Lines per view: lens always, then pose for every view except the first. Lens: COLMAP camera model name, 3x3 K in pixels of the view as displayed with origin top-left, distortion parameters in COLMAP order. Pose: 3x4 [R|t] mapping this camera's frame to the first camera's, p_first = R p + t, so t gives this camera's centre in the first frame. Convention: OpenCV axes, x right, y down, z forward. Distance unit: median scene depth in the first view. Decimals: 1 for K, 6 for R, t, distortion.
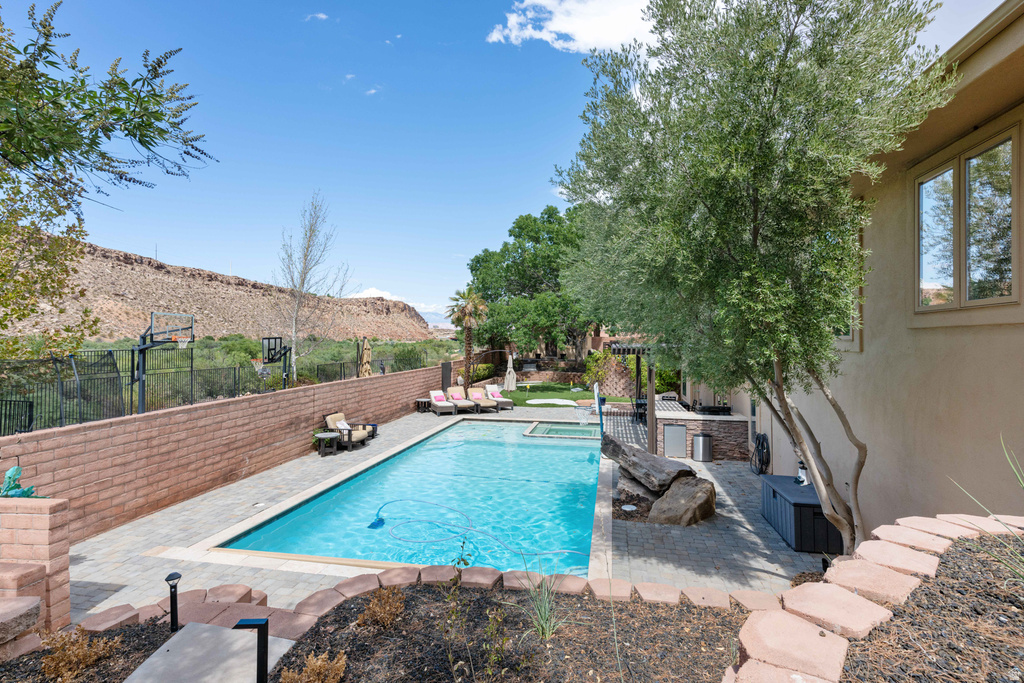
lens RADIAL K [[487.0, 0, 512.0], [0, 487.0, 341.5], [0, 0, 1]] dist [0.009871, 0.000433]
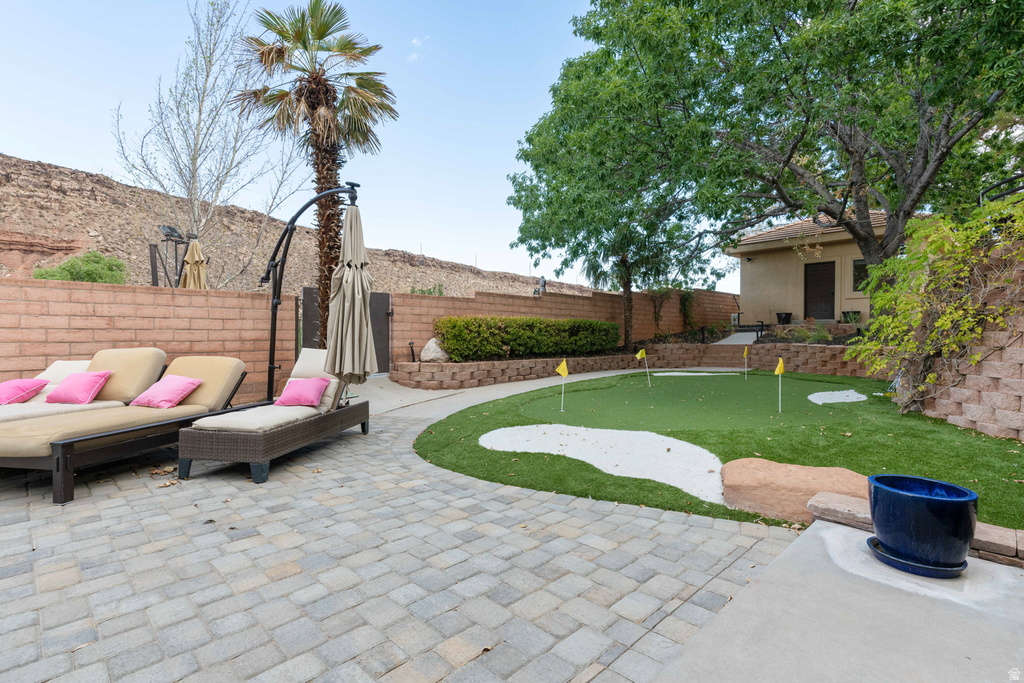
lens RADIAL K [[491.5, 0, 512.0], [0, 491.5, 341.5], [0, 0, 1]] dist [0.005127, 0.000414]
pose [[0.835497, 0.003482, -0.549484, 0.245474], [0.001924, 0.999955, 0.009262, 0.122333], [0.549491, -0.008796, 0.835453, 1.258452]]
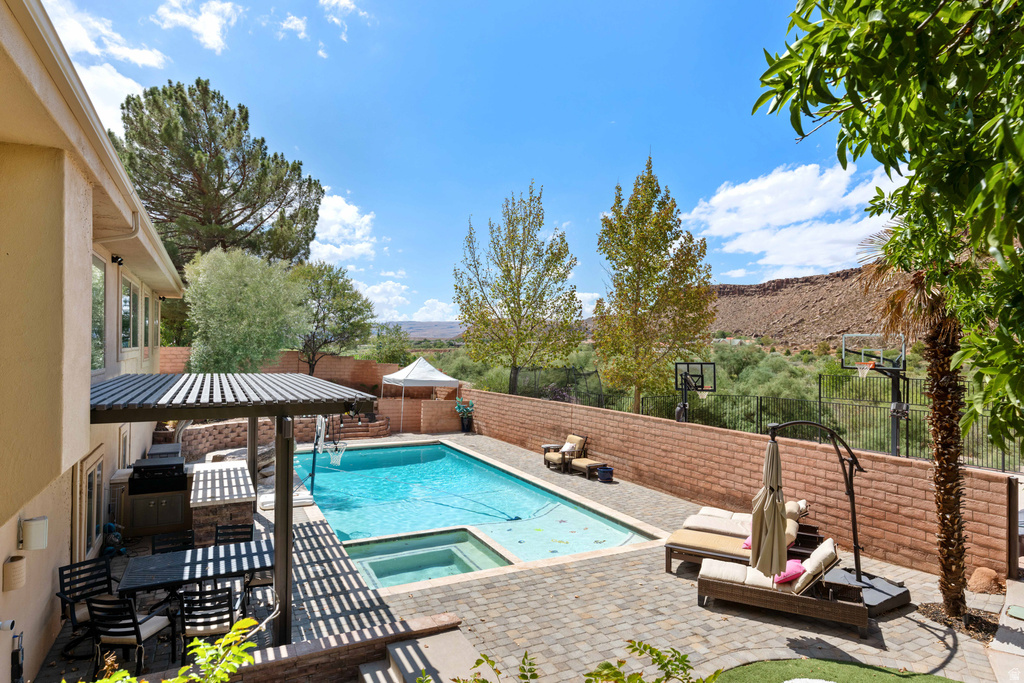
lens RADIAL K [[584.2, 0, 512.0], [0, 584.2, 341.5], [0, 0, 1]] dist [0.000586, 0.001016]
pose [[-0.781311, -0.021824, -0.623760, 0.463906], [-0.017771, 0.999761, -0.012720, -0.029921], [0.623889, 0.001147, -0.781512, 1.696876]]
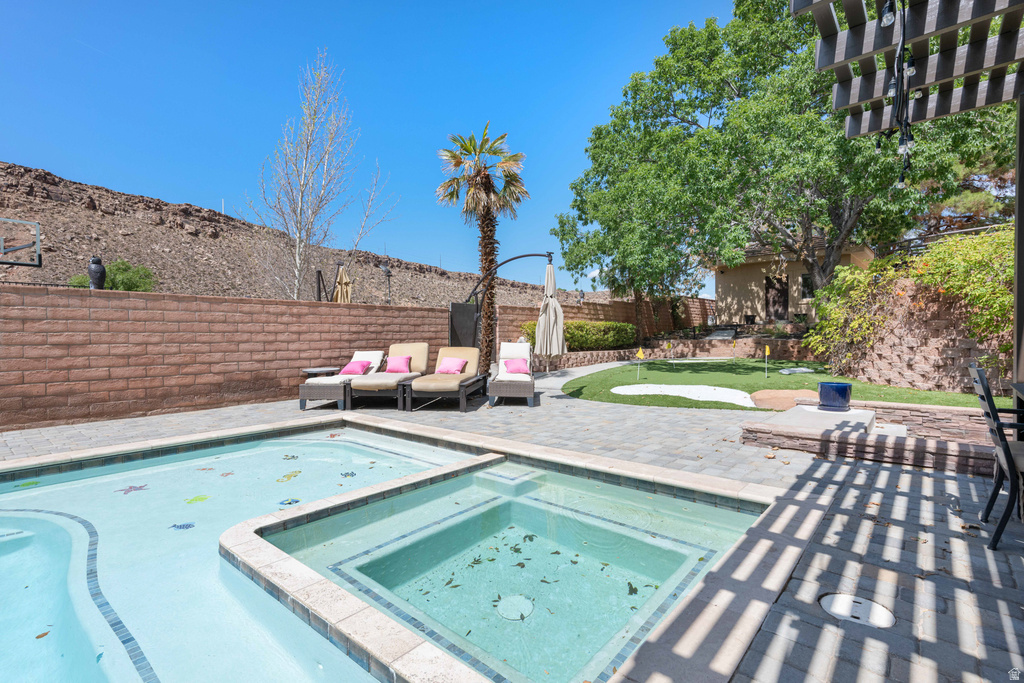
lens RADIAL K [[487.0, 0, 512.0], [0, 487.0, 341.5], [0, 0, 1]] dist [0.009871, 0.000433]
pose [[0.874785, -0.005210, -0.484483, 0.227509], [0.011464, 0.999885, 0.009947, 0.123408], [0.484375, -0.014255, 0.874744, 0.947543]]
